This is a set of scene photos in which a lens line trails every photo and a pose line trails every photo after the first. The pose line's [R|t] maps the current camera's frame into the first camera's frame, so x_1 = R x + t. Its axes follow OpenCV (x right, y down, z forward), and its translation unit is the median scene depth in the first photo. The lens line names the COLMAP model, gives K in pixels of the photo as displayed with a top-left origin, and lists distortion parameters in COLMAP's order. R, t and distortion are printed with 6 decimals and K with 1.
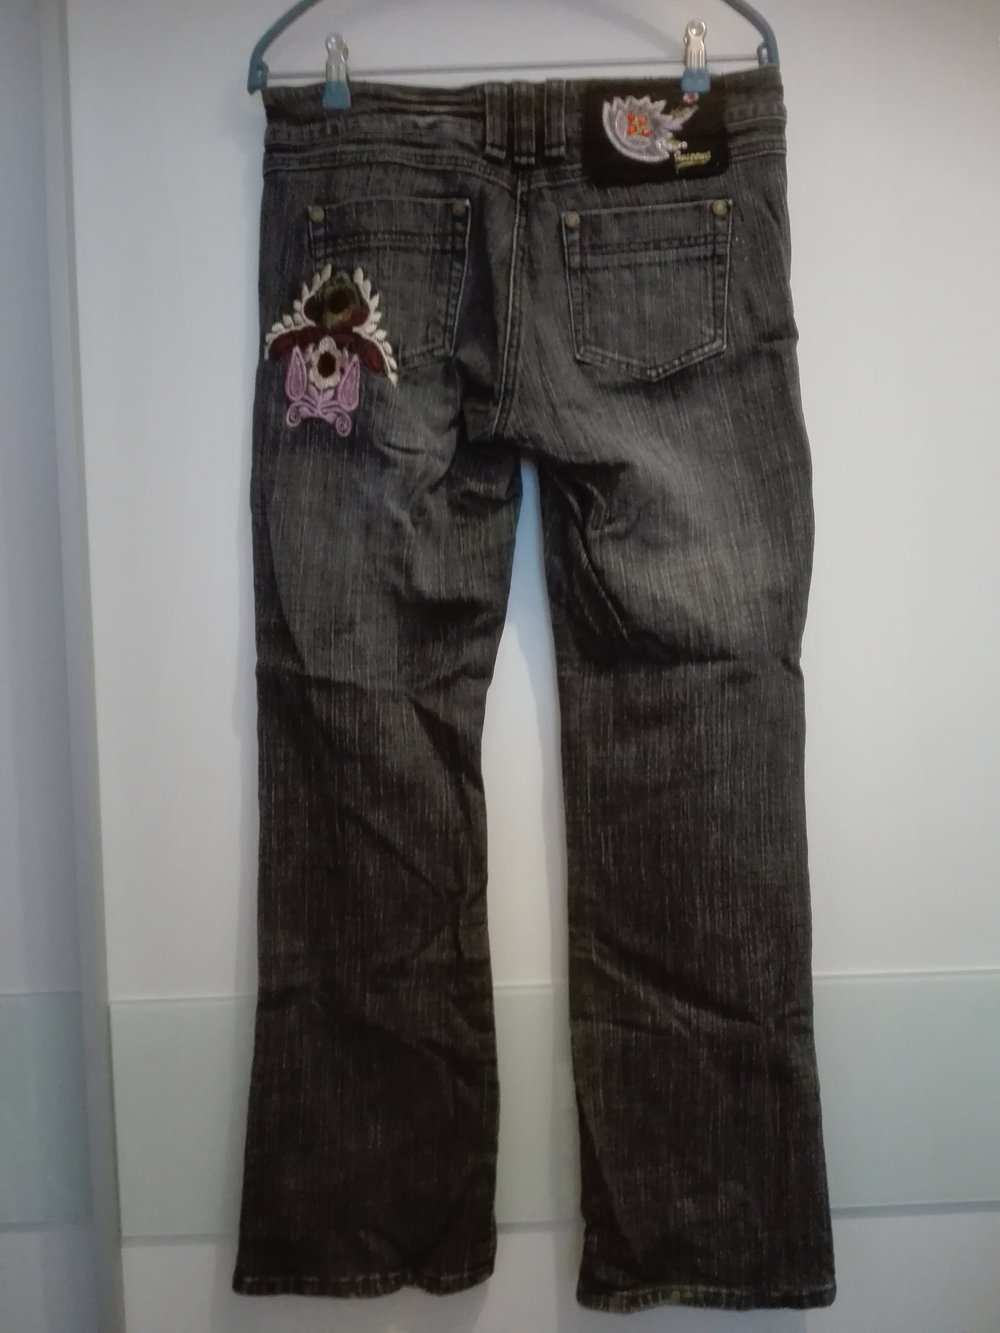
lens RADIAL K [[1167.3, 0, 563.0], [0, 1167.3, 697.7], [0, 0, 1]] dist [0.095028, -0.232227]
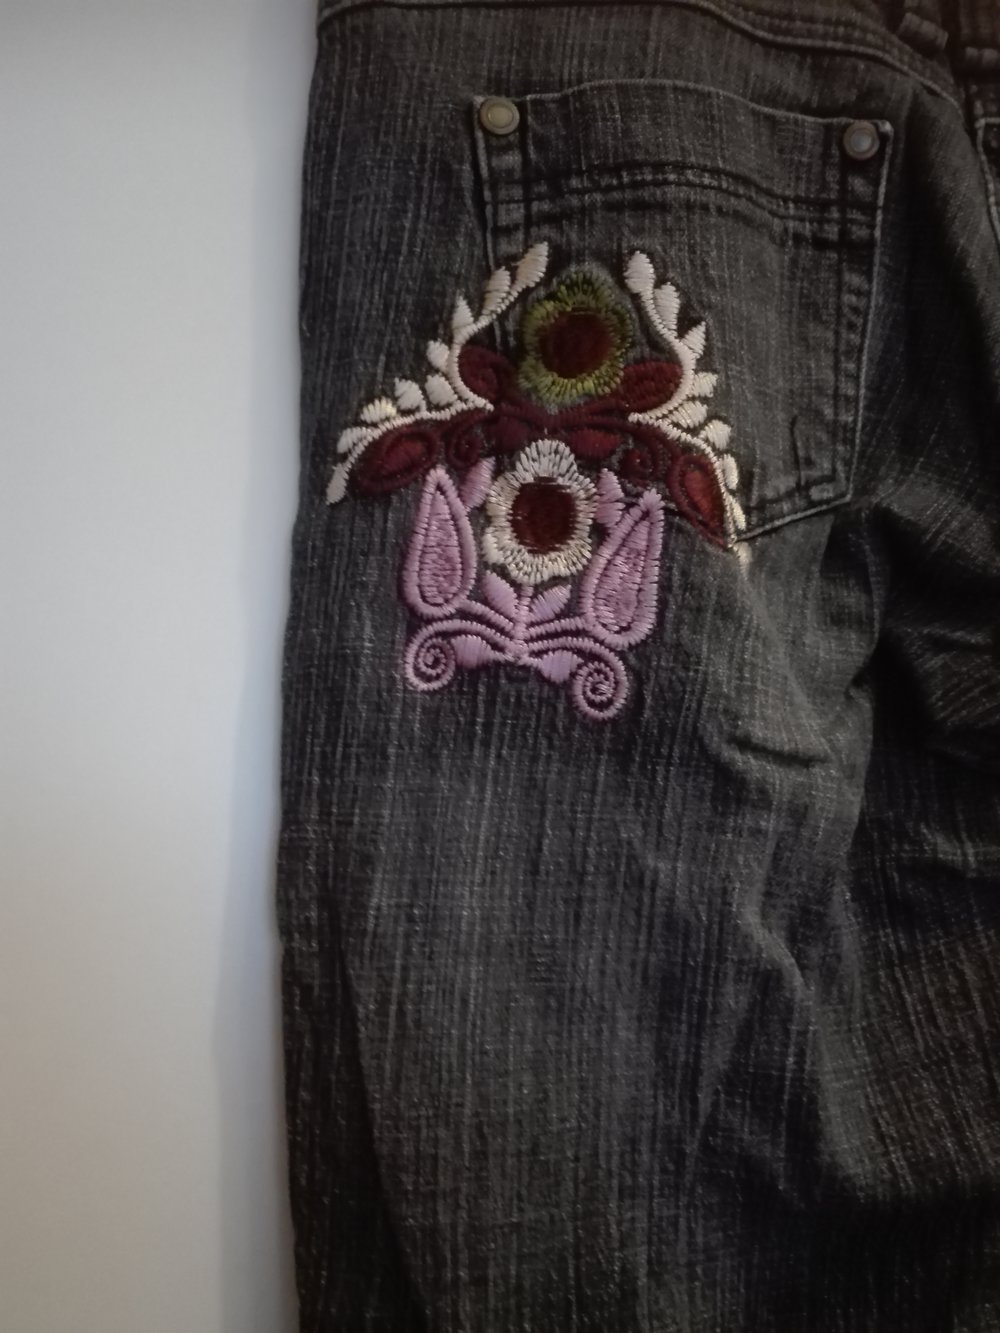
lens RADIAL K [[1167.3, 0, 563.0], [0, 1167.3, 697.7], [0, 0, 1]] dist [0.095028, -0.232227]
pose [[0.970306, -0.008589, 0.241728, -0.277051], [0.052536, 0.982996, -0.175954, -0.170330], [-0.236106, 0.183428, 0.954258, 0.682090]]
